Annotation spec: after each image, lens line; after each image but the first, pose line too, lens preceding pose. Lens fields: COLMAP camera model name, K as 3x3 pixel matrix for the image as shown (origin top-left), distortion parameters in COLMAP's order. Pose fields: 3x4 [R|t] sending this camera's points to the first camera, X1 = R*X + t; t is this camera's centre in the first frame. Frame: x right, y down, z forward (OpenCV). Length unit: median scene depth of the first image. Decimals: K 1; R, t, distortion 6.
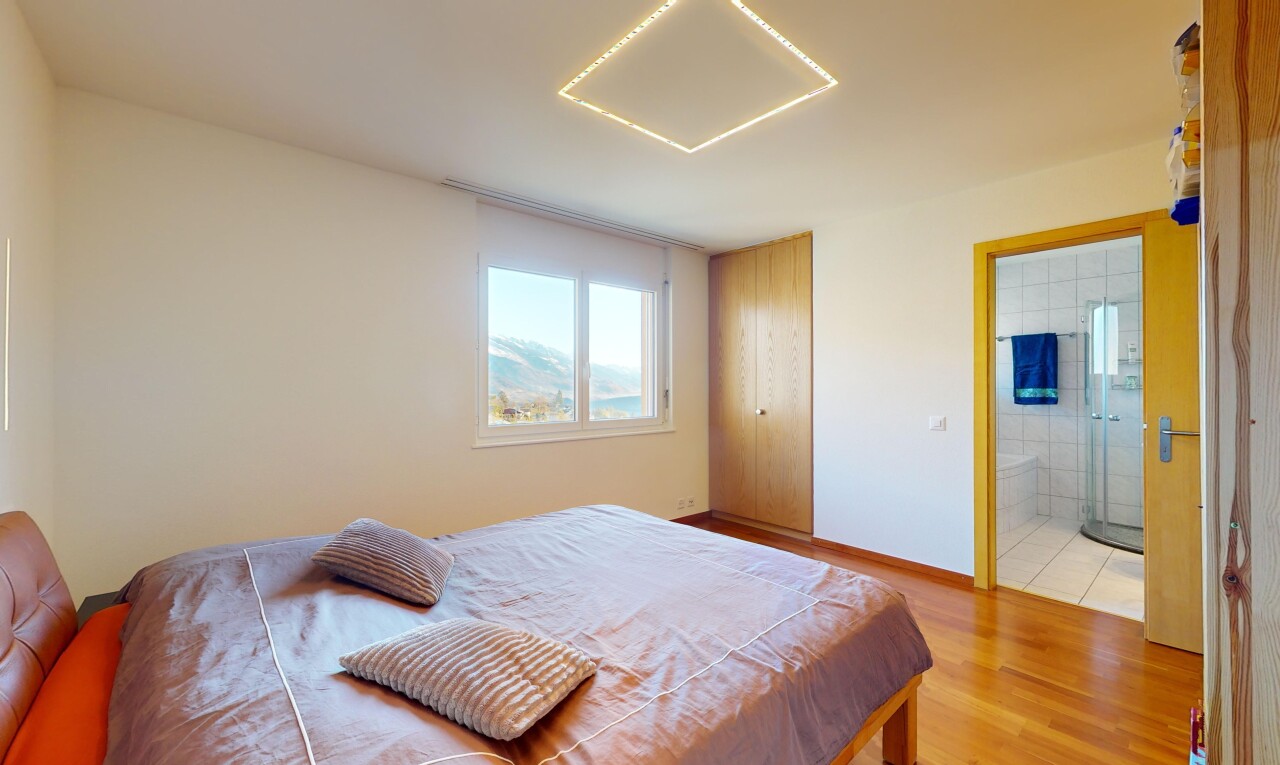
lens RADIAL K [[508.5, 0, 640.1], [0, 508.5, 385.7], [0, 0, 1]] dist [-0.000693, -0.000041]
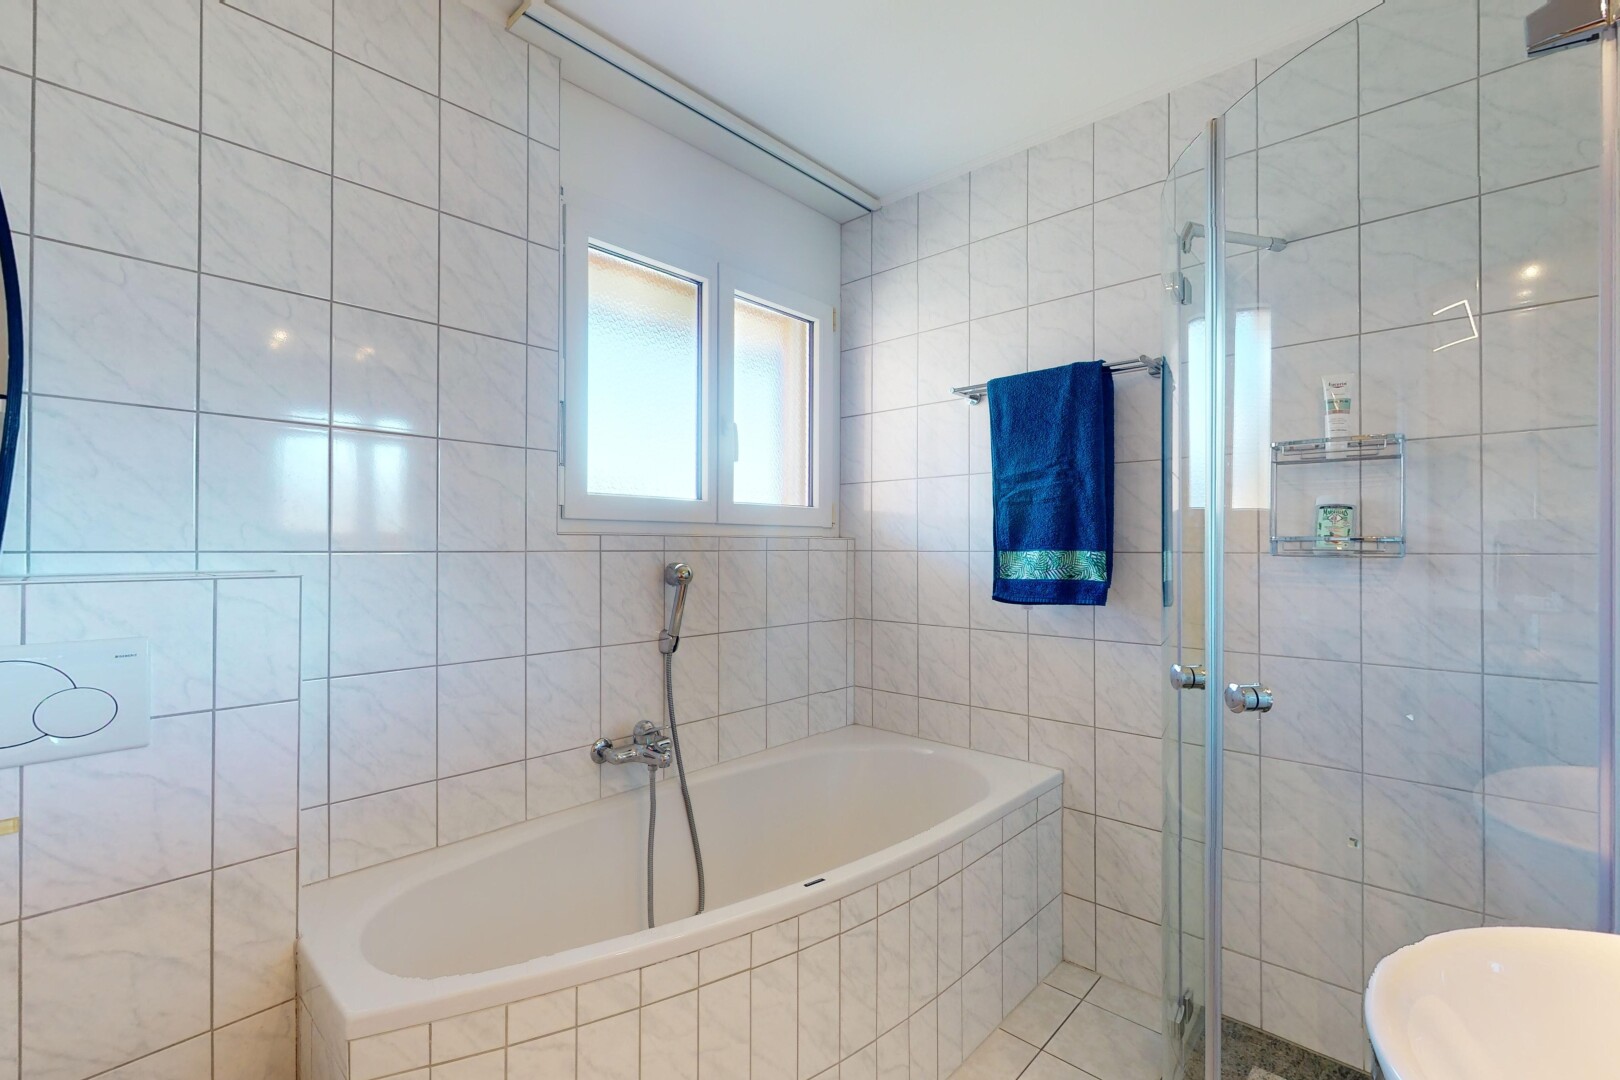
lens RADIAL K [[703.7, 0, 820.1], [0, 703.7, 544.9], [0, 0, 1]] dist [-0.001080, -0.000206]
pose [[0.993938, -0.001457, 0.109928, 0.603574], [0.001479, 0.999999, -0.000116, 0.001911], [-0.109928, 0.000278, 0.993940, 0.608036]]
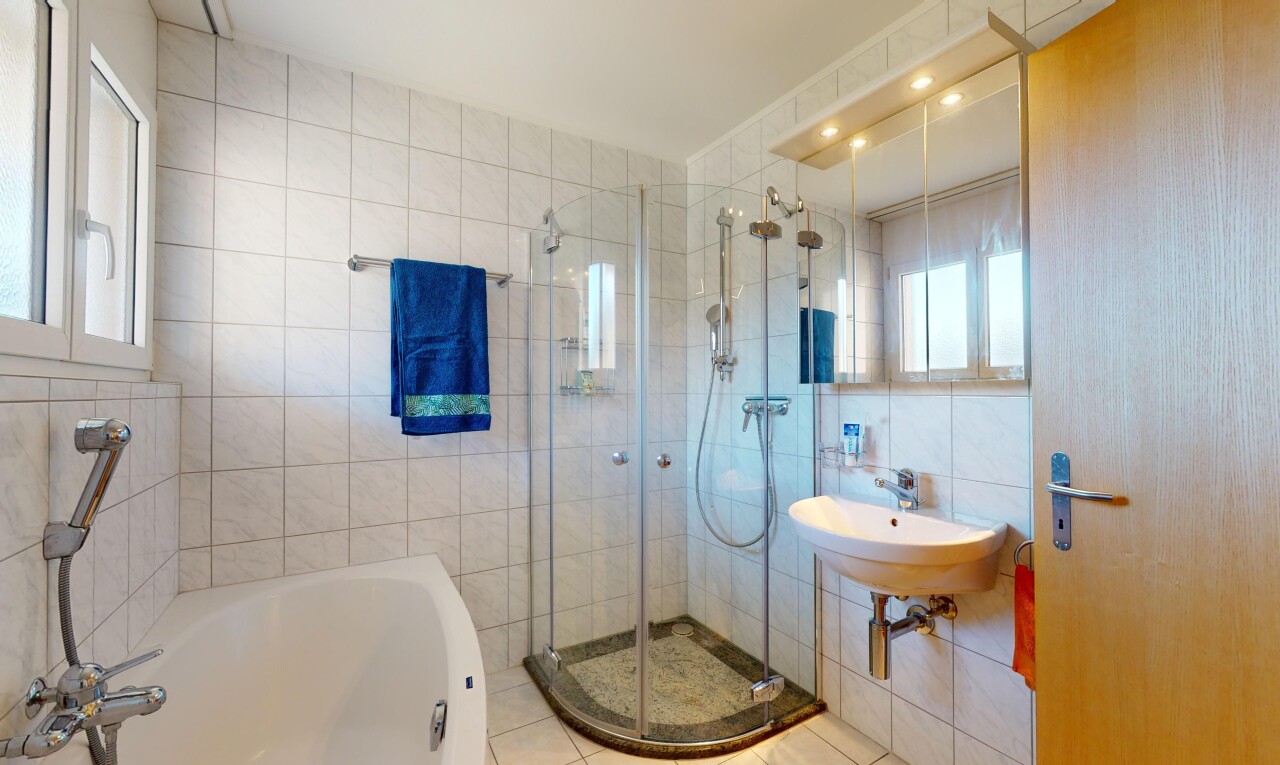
lens RADIAL K [[504.1, 0, 640.0], [0, 504.1, 382.5], [0, 0, 1]] dist [-0.000781, -0.000096]
pose [[0.186710, 0.010903, 0.982355, 0.406200], [-0.000767, 0.999940, -0.010952, -0.000006], [-0.982415, 0.001291, 0.186707, 0.773689]]
